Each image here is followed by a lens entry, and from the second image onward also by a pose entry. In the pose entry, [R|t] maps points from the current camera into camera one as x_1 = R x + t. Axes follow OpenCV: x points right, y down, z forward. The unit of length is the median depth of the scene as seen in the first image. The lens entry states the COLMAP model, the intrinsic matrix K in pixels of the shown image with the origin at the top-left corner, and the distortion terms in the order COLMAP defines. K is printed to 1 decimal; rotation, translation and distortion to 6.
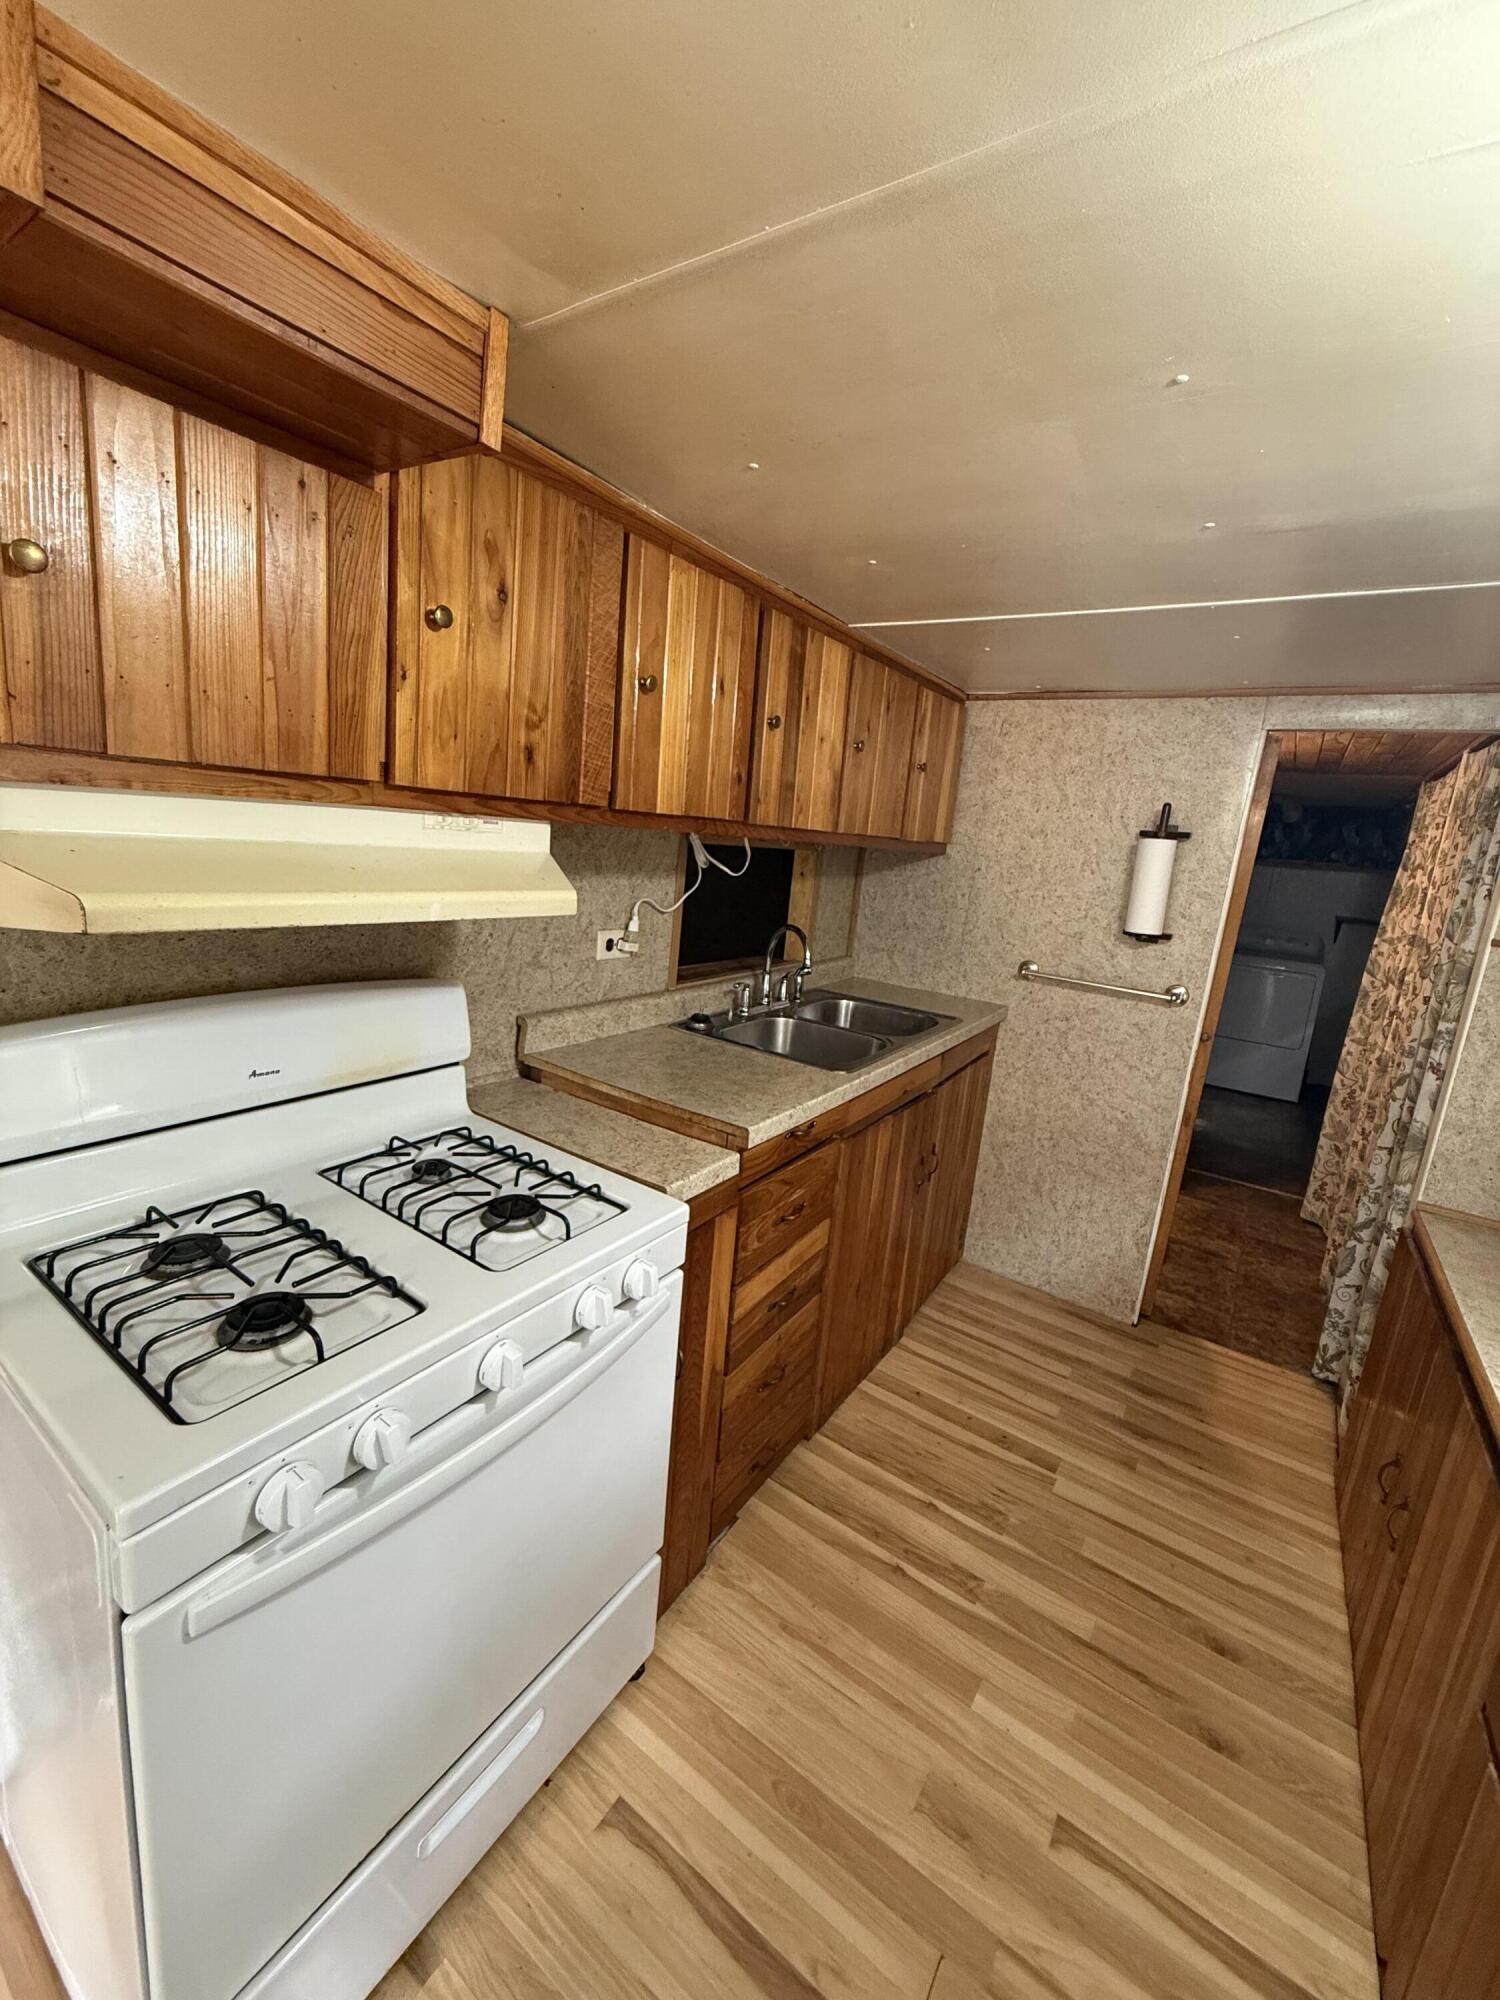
lens RADIAL K [[799.3, 0, 744.0], [0, 799.3, 994.1], [0, 0, 1]] dist [-0.000476, 0.000077]
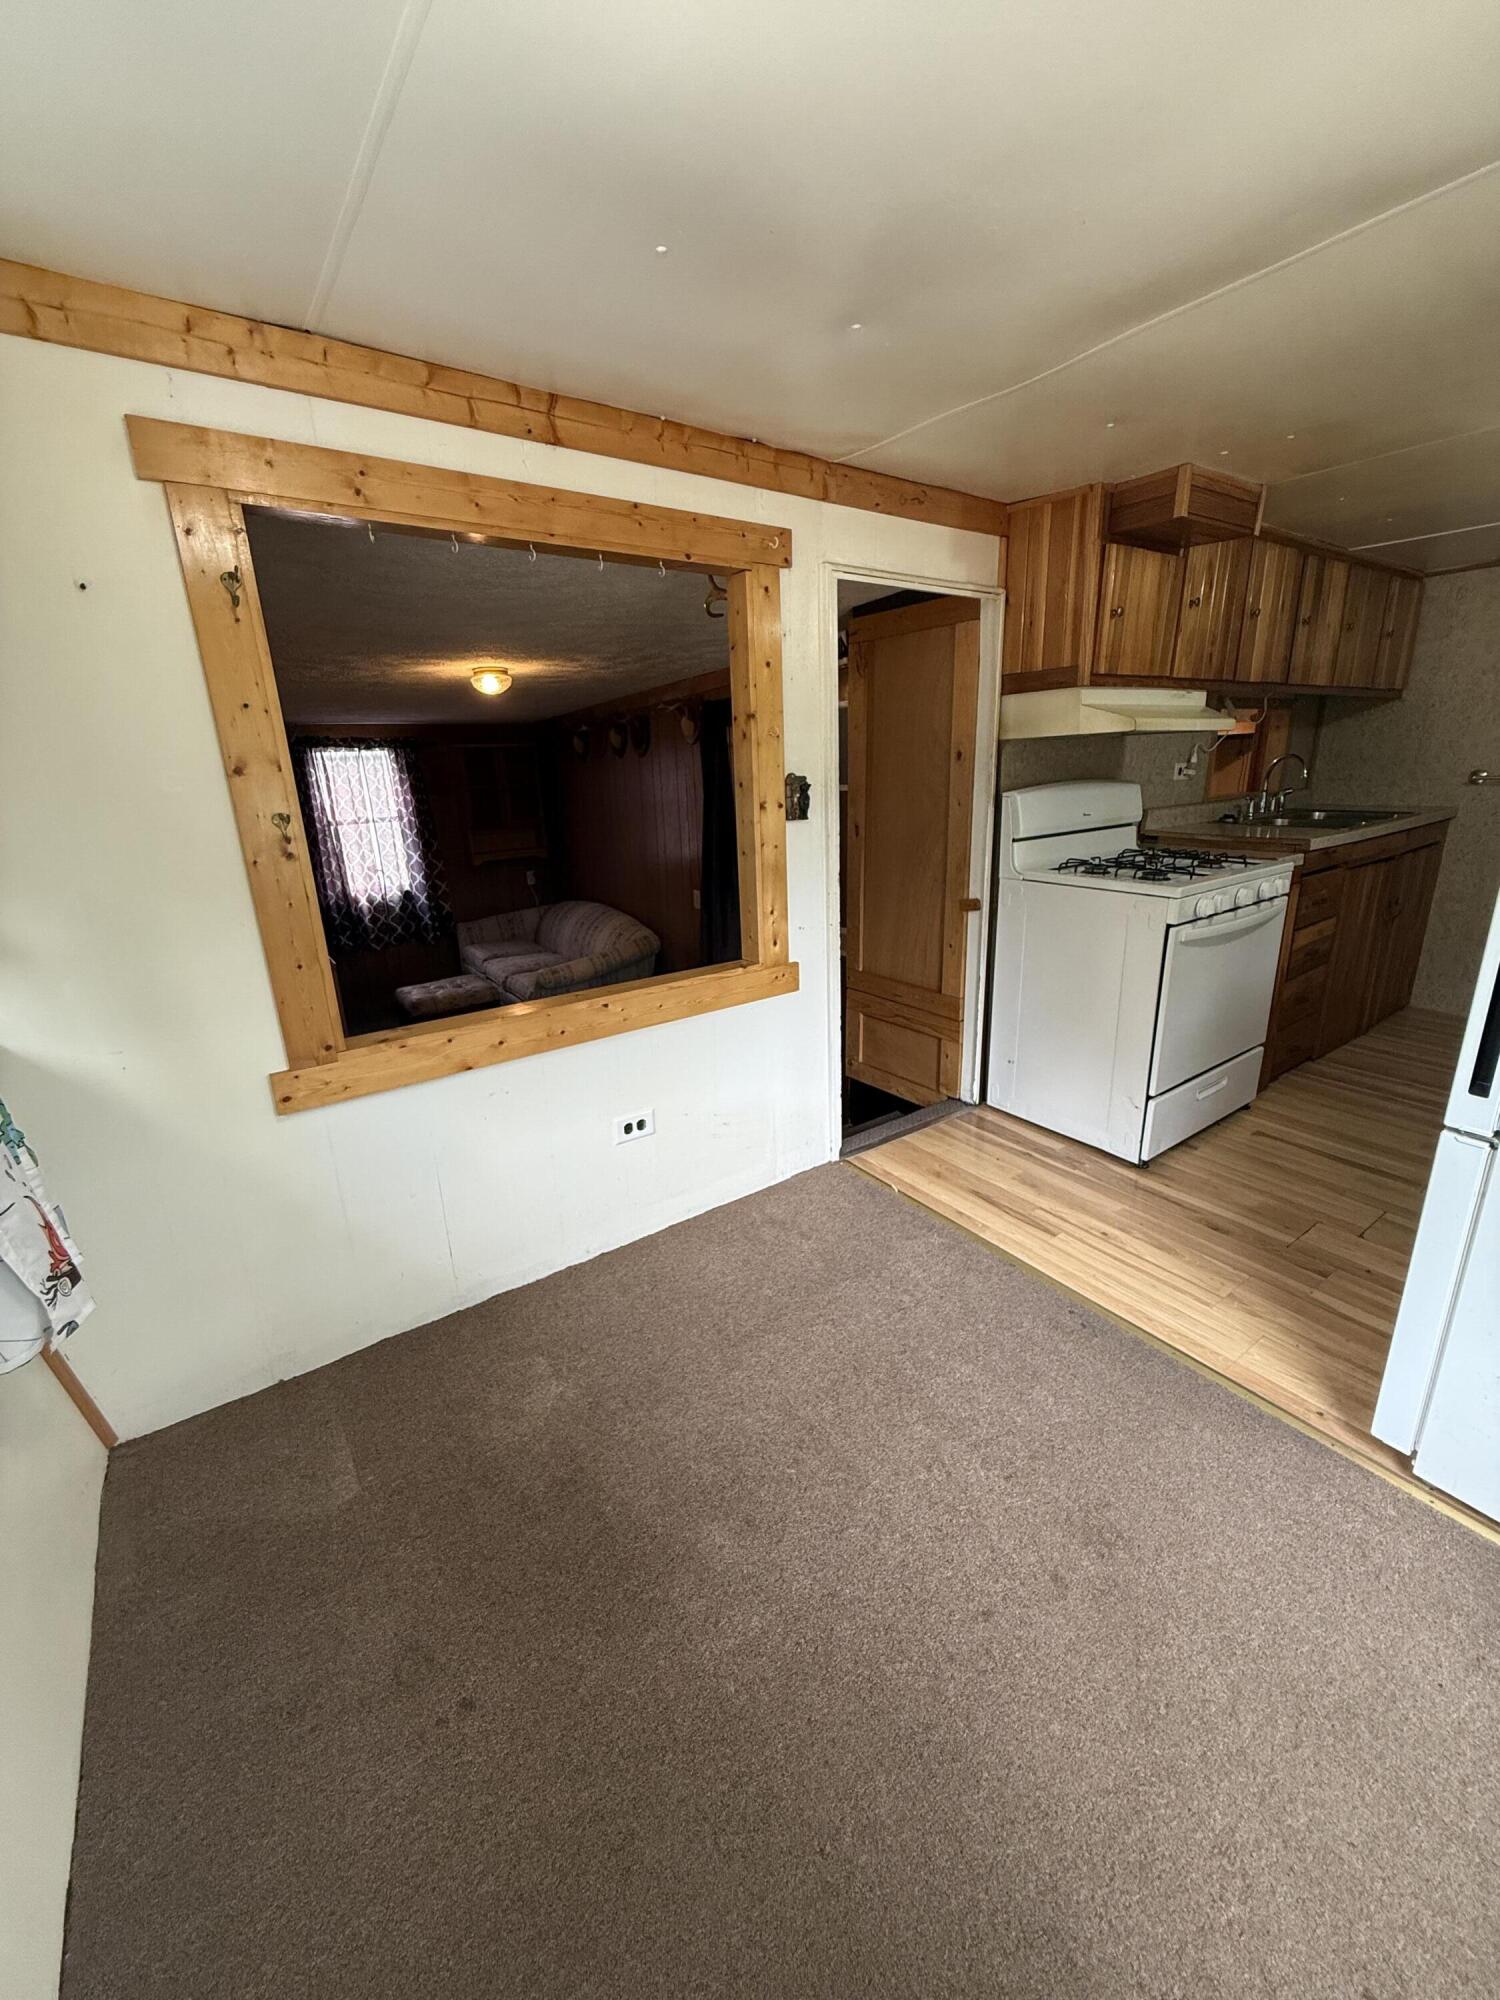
lens RADIAL K [[799.3, 0, 755.5], [0, 799.3, 993.4], [0, 0, 1]] dist [-0.000476, 0.000077]
pose [[0.934610, -0.014234, -0.355390, -0.411925], [0.042182, 0.996583, 0.071018, 0.250683], [0.353165, -0.081365, 0.932016, -0.951973]]
